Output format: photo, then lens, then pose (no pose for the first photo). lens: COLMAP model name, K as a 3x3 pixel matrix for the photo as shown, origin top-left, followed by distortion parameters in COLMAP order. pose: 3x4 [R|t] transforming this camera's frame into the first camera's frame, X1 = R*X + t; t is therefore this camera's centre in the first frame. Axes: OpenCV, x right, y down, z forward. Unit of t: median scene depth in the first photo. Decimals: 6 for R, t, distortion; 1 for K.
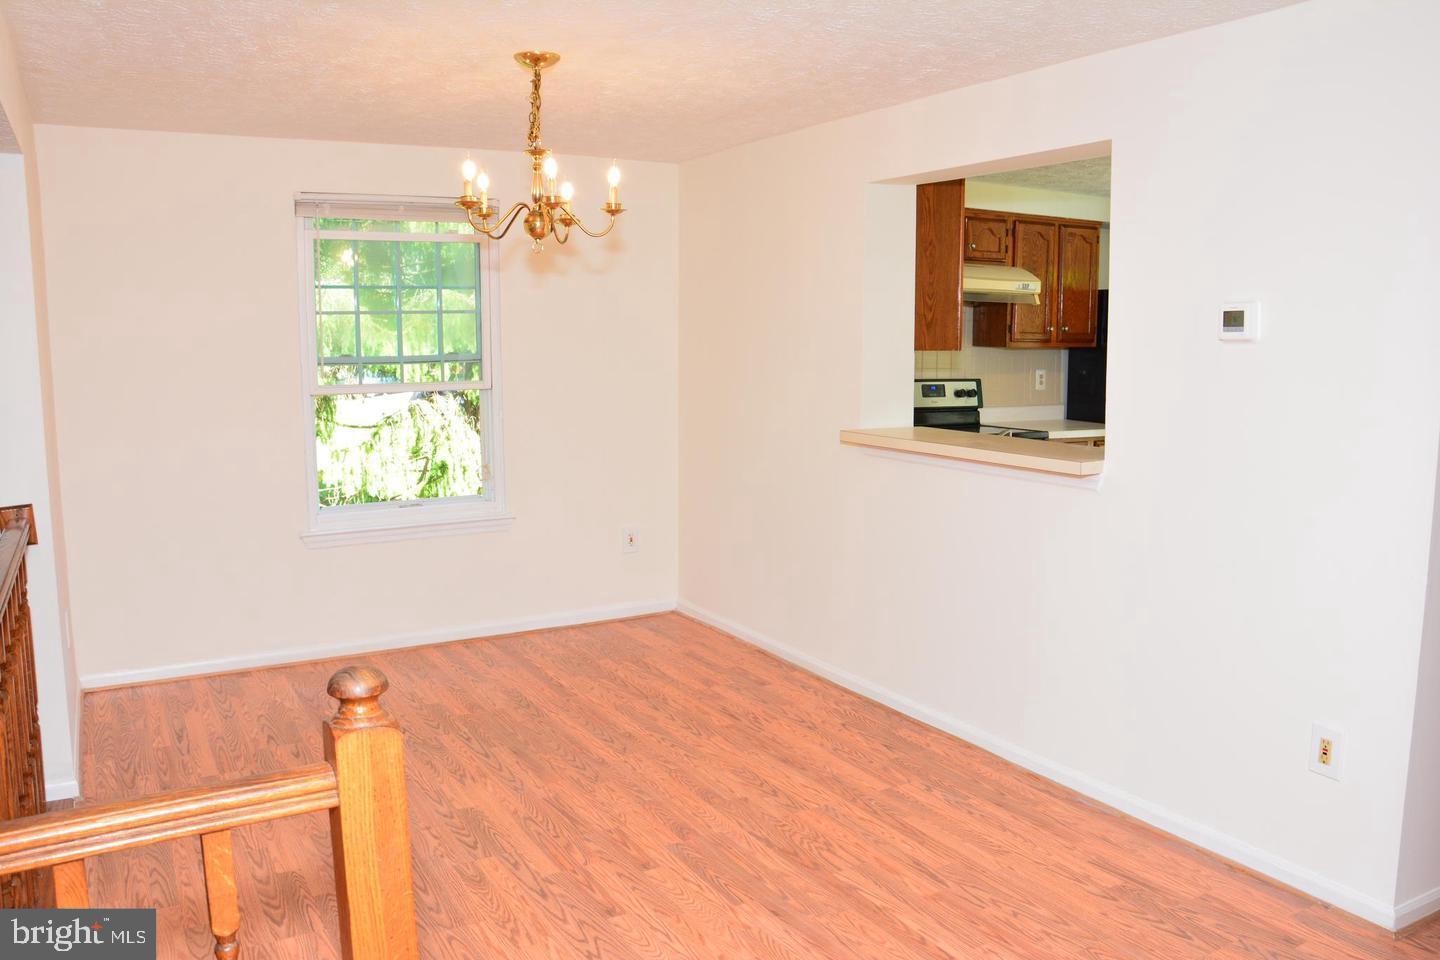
lens RADIAL K [[1124.4, 0, 720.5], [0, 1124.4, 484.5], [0, 0, 1]] dist [-0.159655, 0.119612]
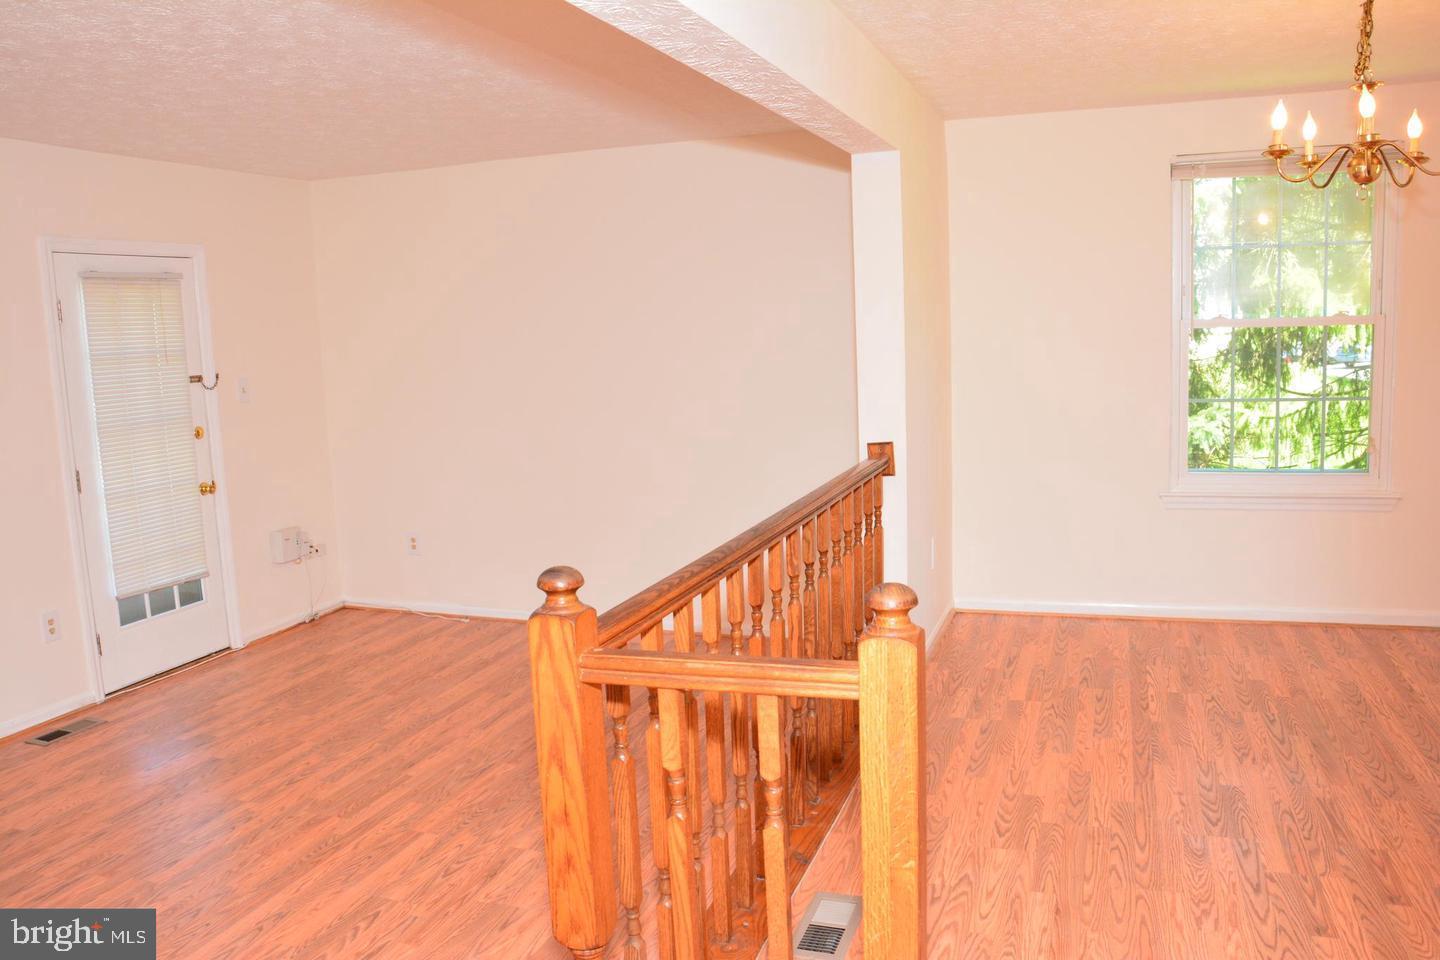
lens RADIAL K [[1117.5, 0, 725.8], [0, 1117.5, 487.0], [0, 0, 1]] dist [-0.161305, 0.117400]
pose [[0.651953, 0.088871, -0.753033, 0.160246], [-0.063293, 0.996020, 0.062750, 0.001965], [0.755613, 0.006752, 0.654983, 0.045414]]
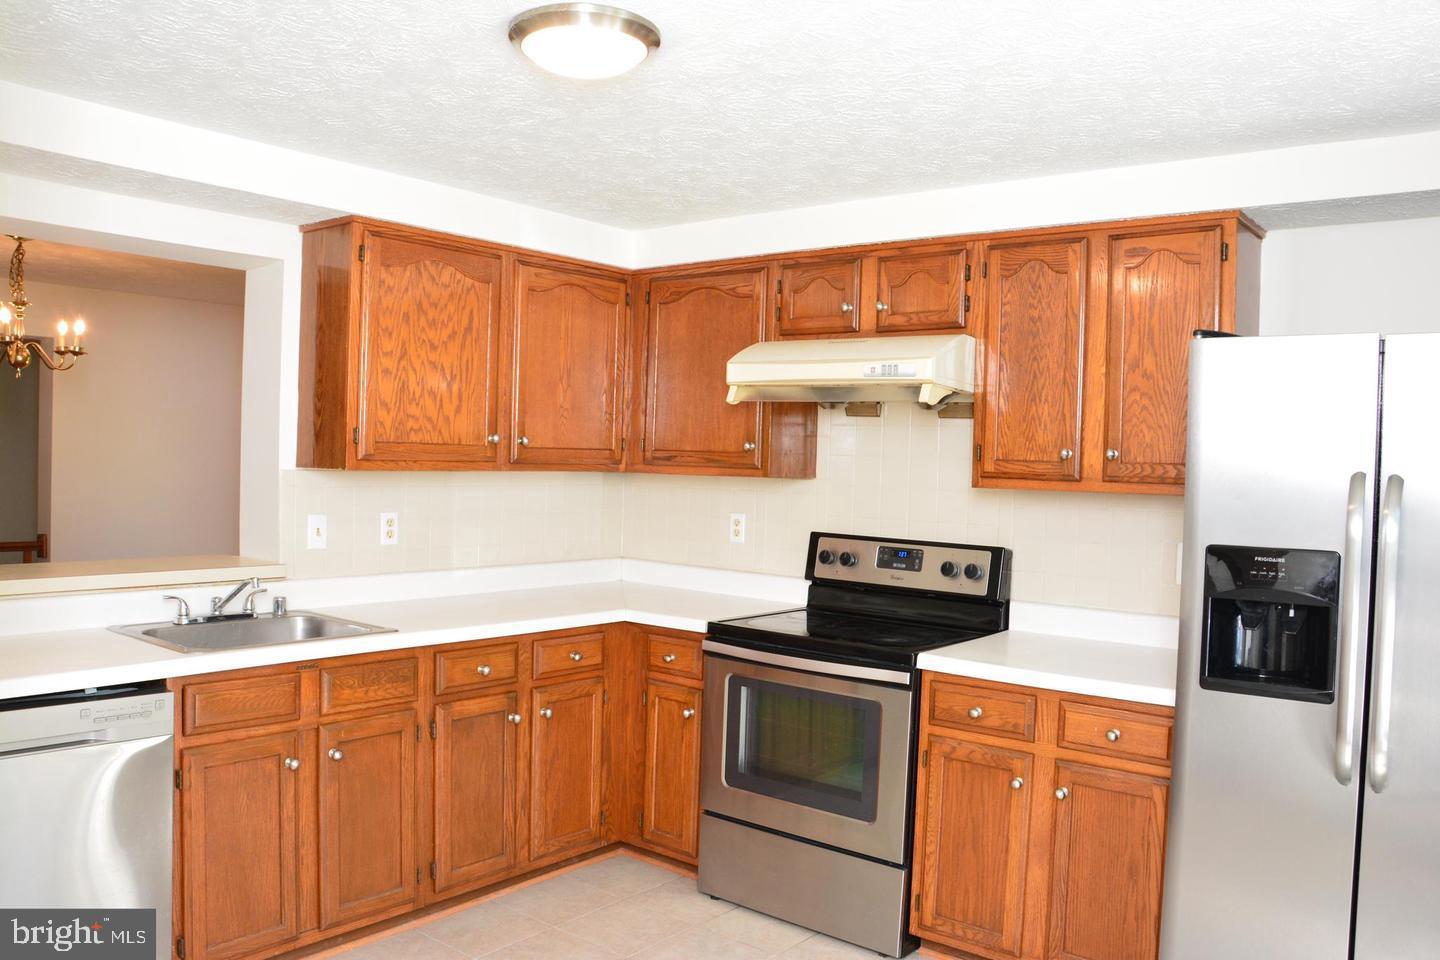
lens RADIAL K [[1117.5, 0, 725.8], [0, 1117.5, 487.0], [0, 0, 1]] dist [-0.161305, 0.117400]
pose [[0.366542, 0.032137, -0.929846, 1.282425], [-0.151132, 0.988187, -0.025423, -0.169728], [0.918045, 0.149848, 0.367069, 1.279580]]
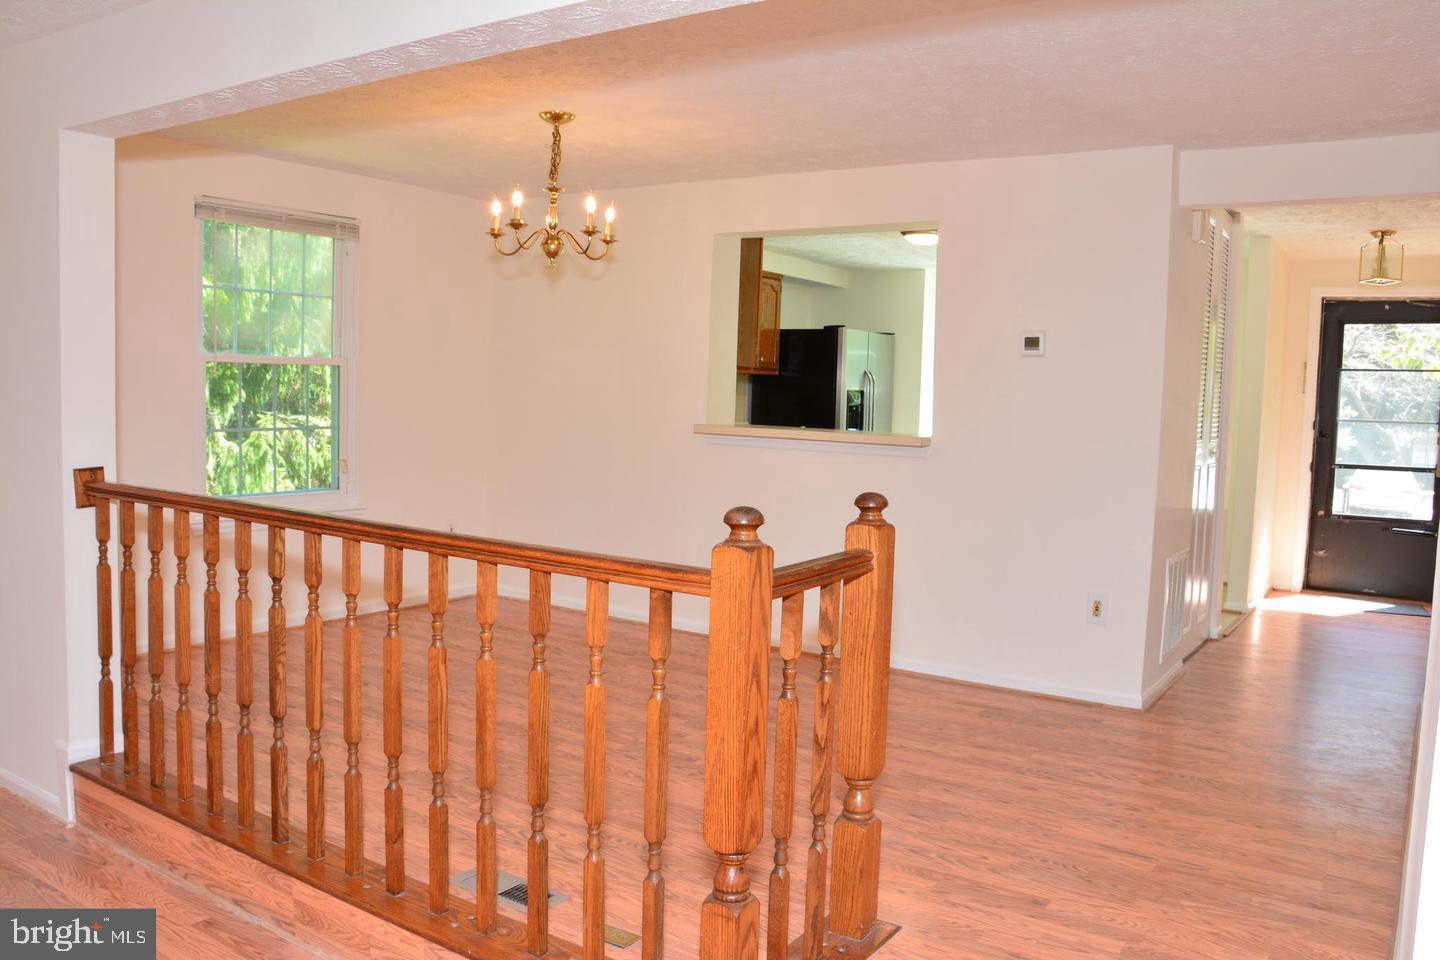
lens RADIAL K [[1117.5, 0, 725.8], [0, 1117.5, 487.0], [0, 0, 1]] dist [-0.161305, 0.117400]
pose [[0.899566, -0.007849, 0.436715, -0.508716], [0.024886, 0.999135, -0.033304, 0.081258], [-0.436076, 0.040827, 0.898983, -0.192508]]
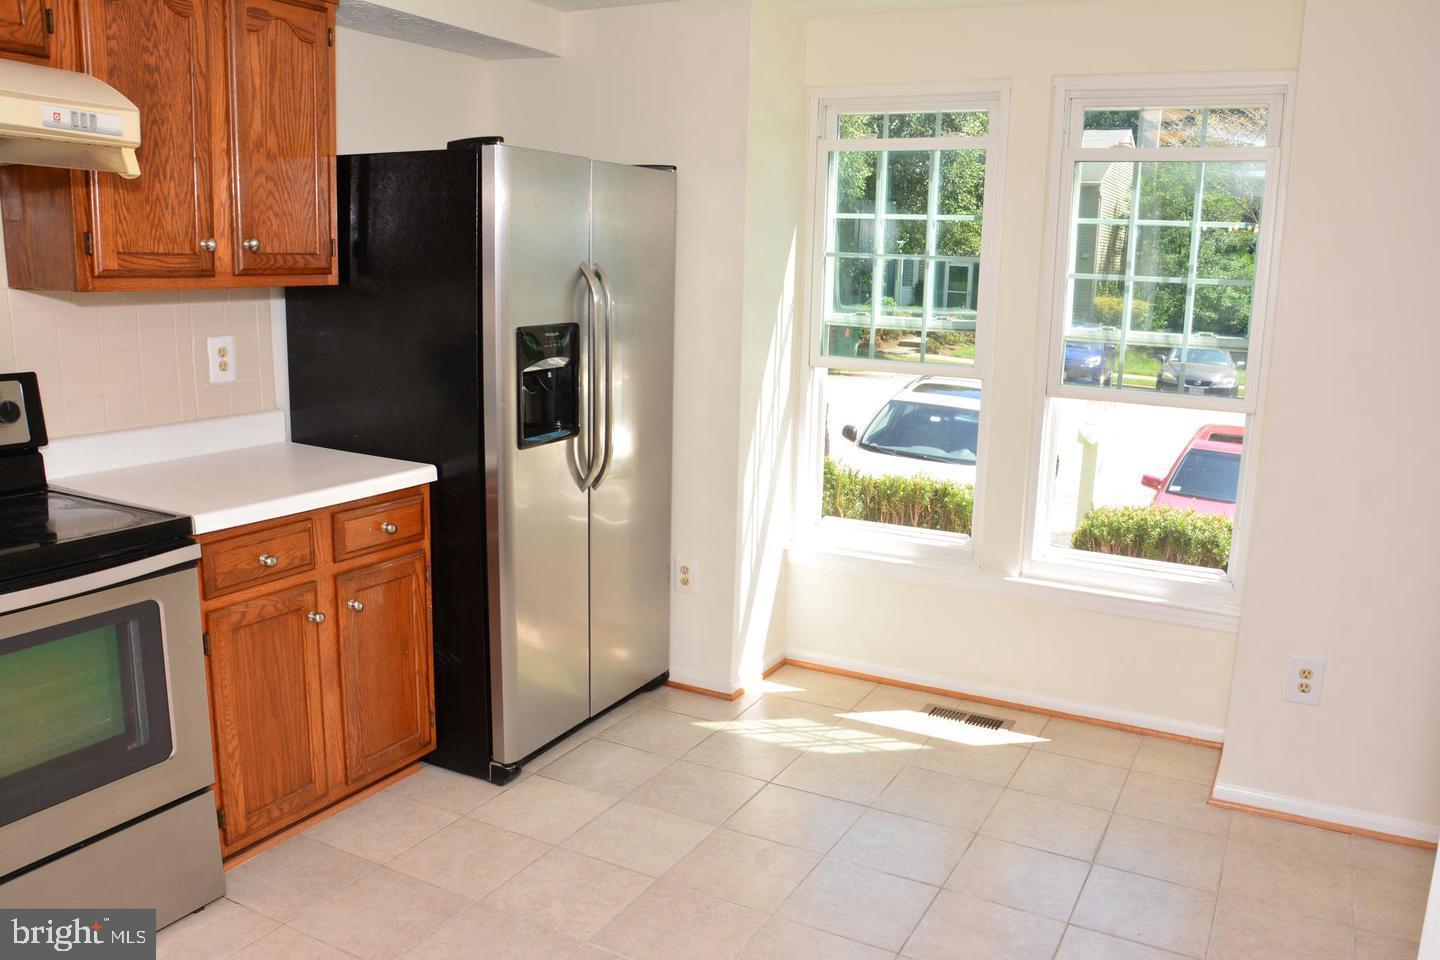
lens RADIAL K [[1117.5, 0, 725.8], [0, 1117.5, 487.0], [0, 0, 1]] dist [-0.161305, 0.117400]
pose [[0.847502, -0.082538, 0.524335, 0.453418], [0.041494, 0.995115, 0.089578, -0.147227], [-0.529168, -0.054161, 0.846787, 1.039322]]
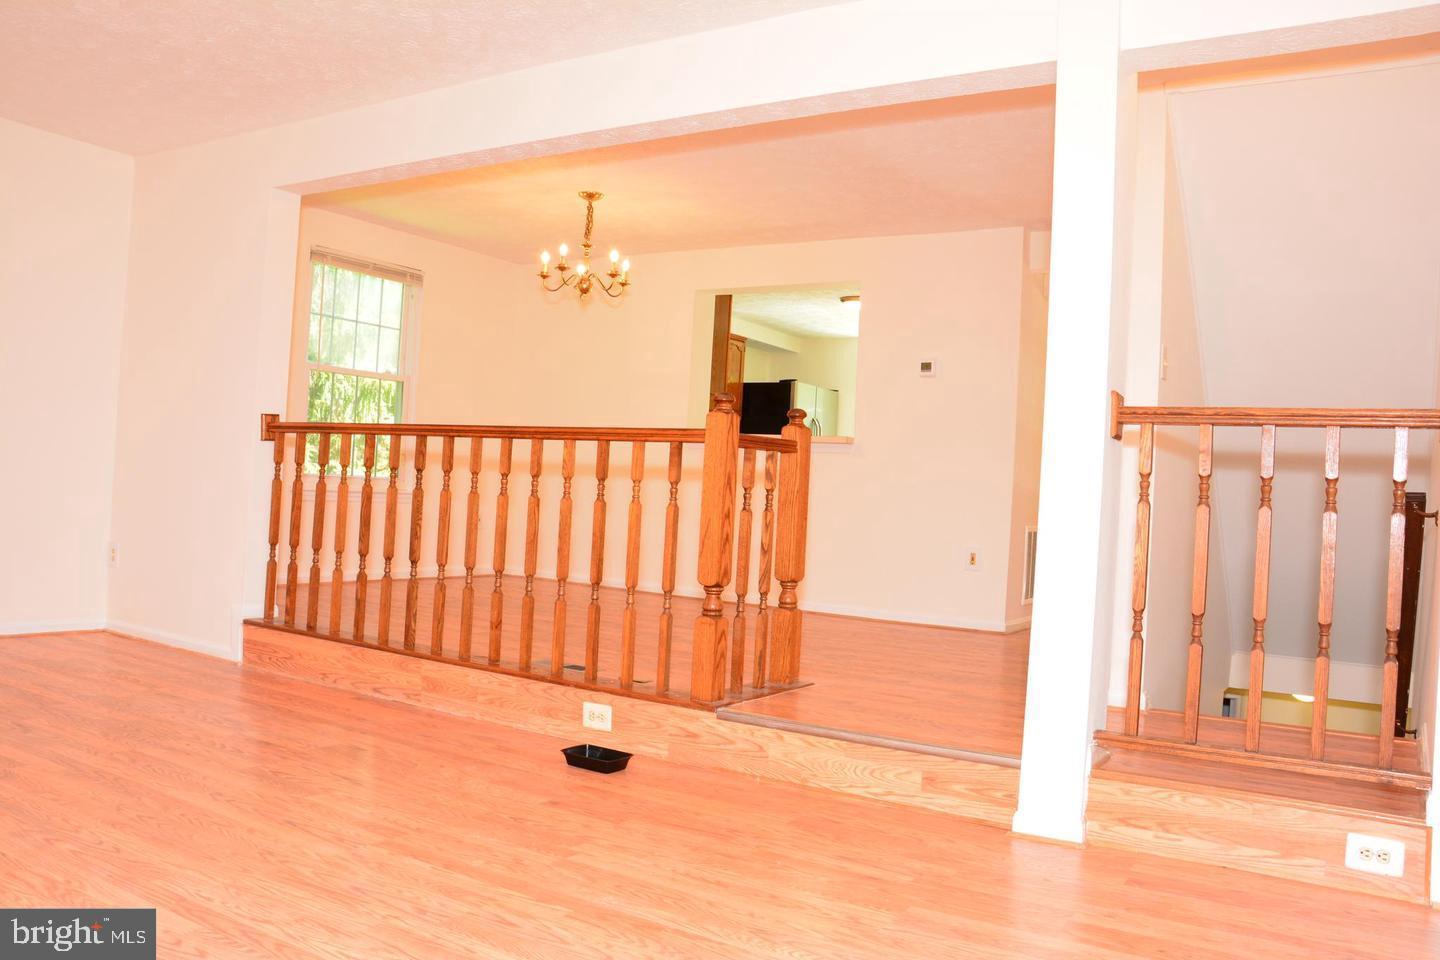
lens RADIAL K [[1109.4, 0, 725.1], [0, 1109.4, 484.5], [0, 0, 1]] dist [-0.160546, 0.108484]
pose [[0.883129, 0.052803, 0.466149, -0.730801], [0.005528, 0.992405, -0.122887, 0.285368], [-0.469098, 0.111102, 0.876130, -0.585416]]
